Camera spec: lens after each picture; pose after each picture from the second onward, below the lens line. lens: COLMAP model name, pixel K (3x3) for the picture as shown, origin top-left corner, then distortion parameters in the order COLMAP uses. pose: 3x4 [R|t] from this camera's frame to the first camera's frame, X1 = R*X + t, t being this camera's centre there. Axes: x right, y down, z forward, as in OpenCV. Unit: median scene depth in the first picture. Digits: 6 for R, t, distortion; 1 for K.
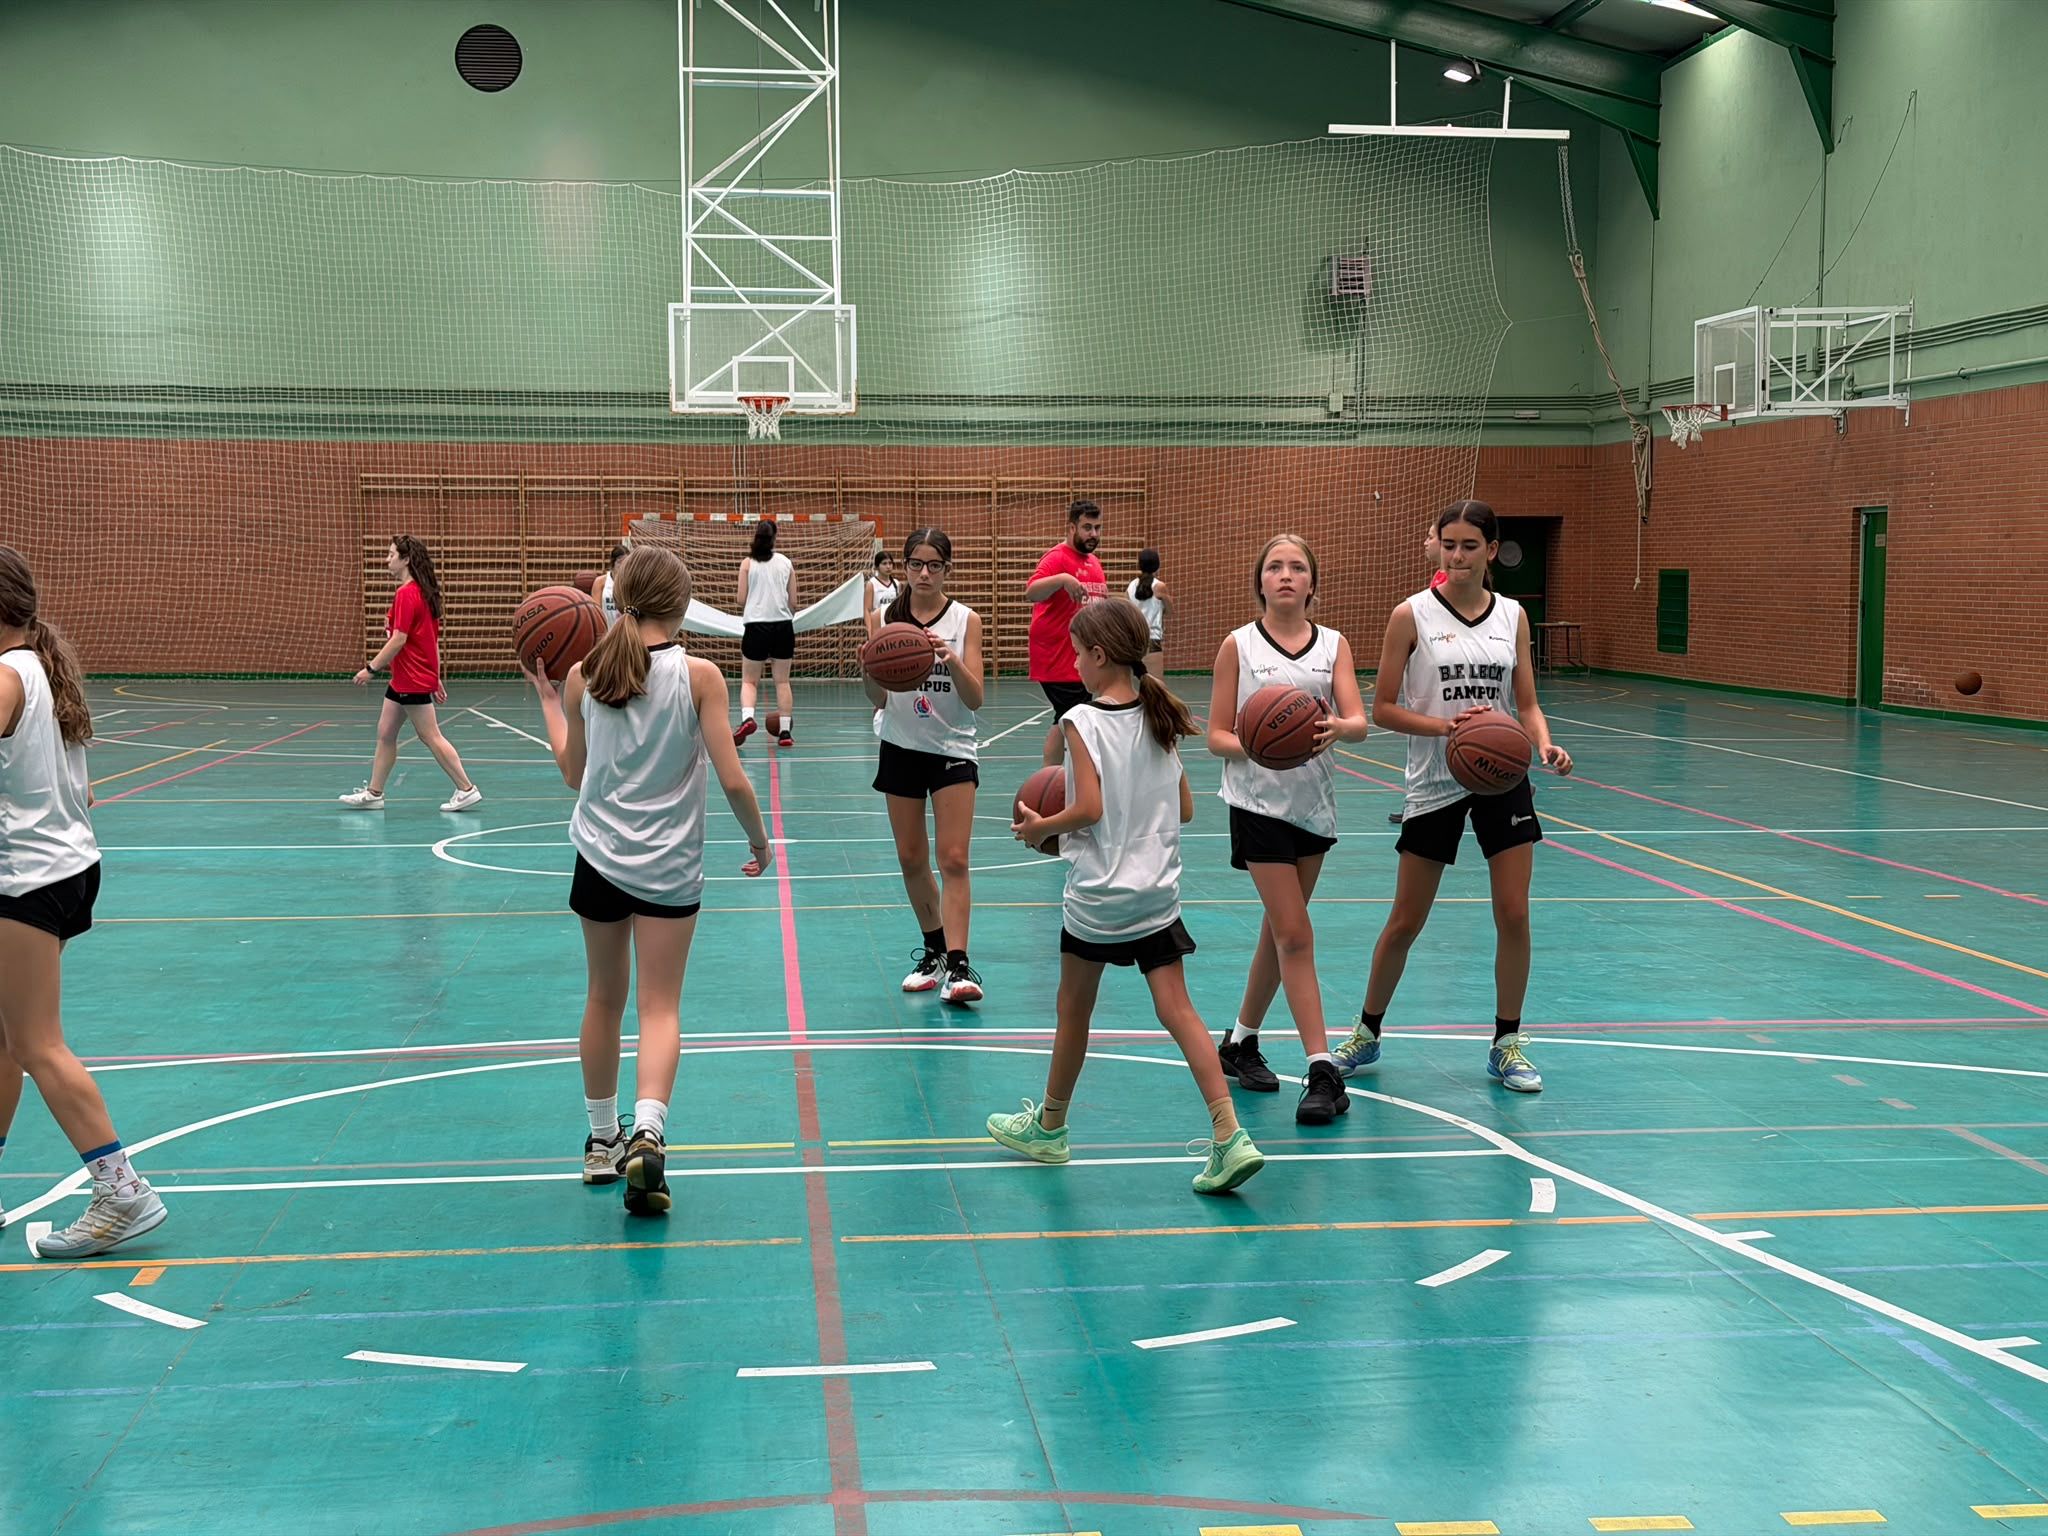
lens RADIAL K [[2847.3, 0, 1025.5], [0, 2847.3, 819.5], [0, 0, 1]] dist [0.088627, 0.000000]
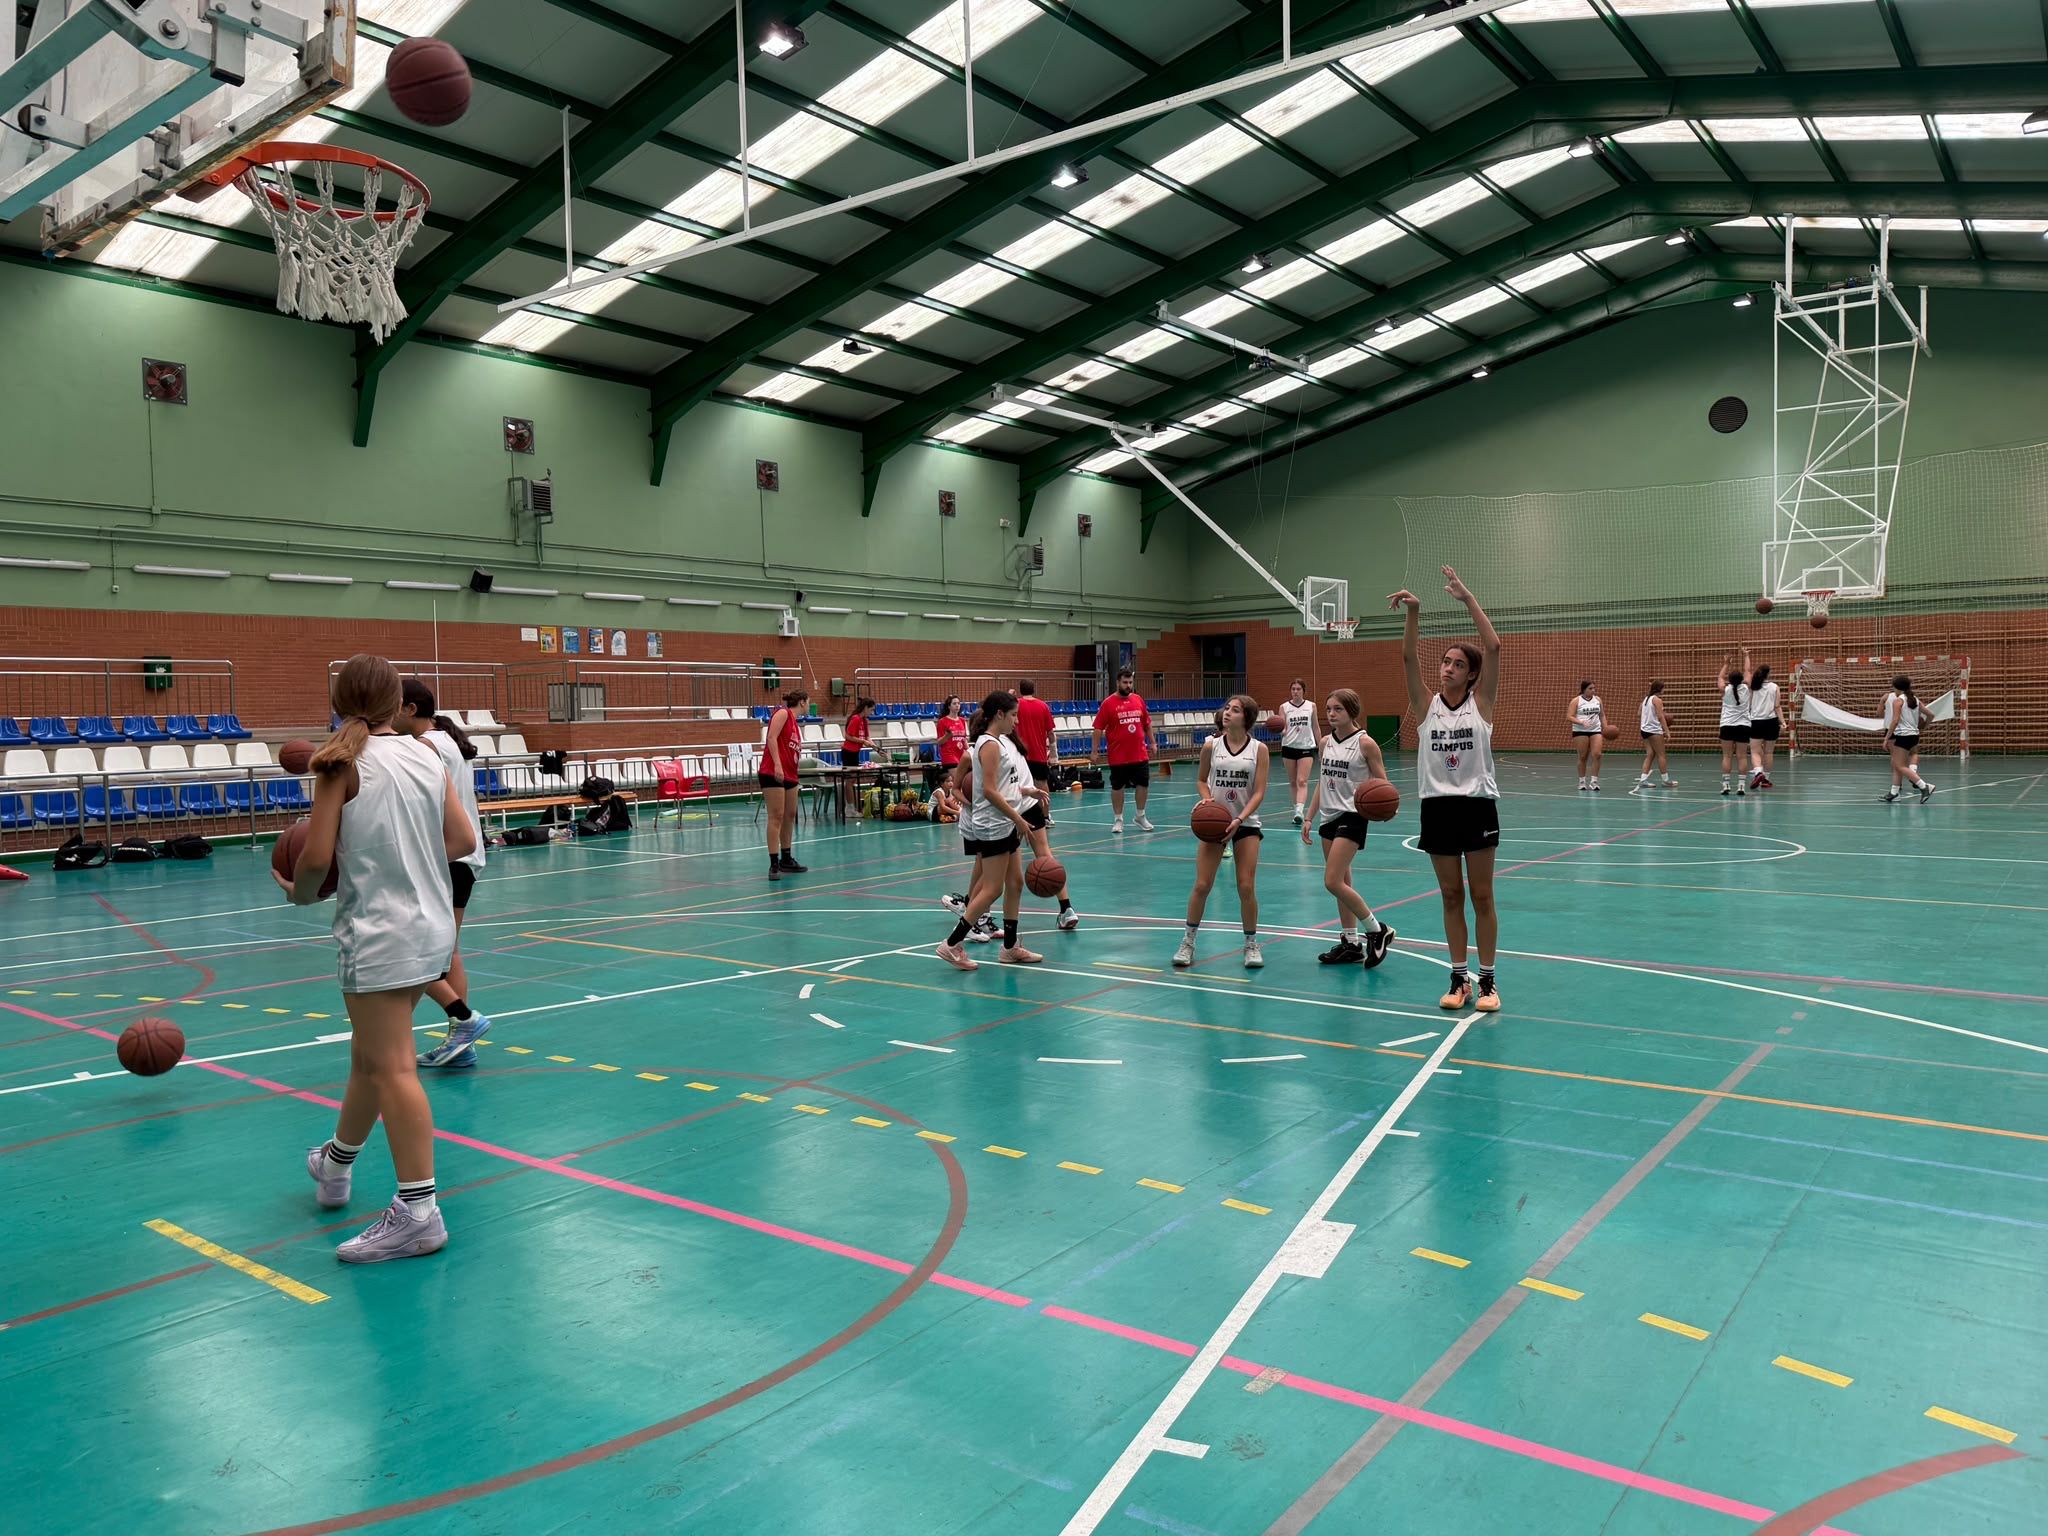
lens RADIAL K [[1441.5, 0, 1013.3], [0, 1441.5, 772.2], [0, 0, 1]] dist [0.027630, -0.015278]
pose [[0.725834, 0.019088, -0.687605, 0.175262], [-0.042574, 0.998945, -0.017211, -0.003787], [0.686551, 0.041766, 0.725881, 0.038572]]
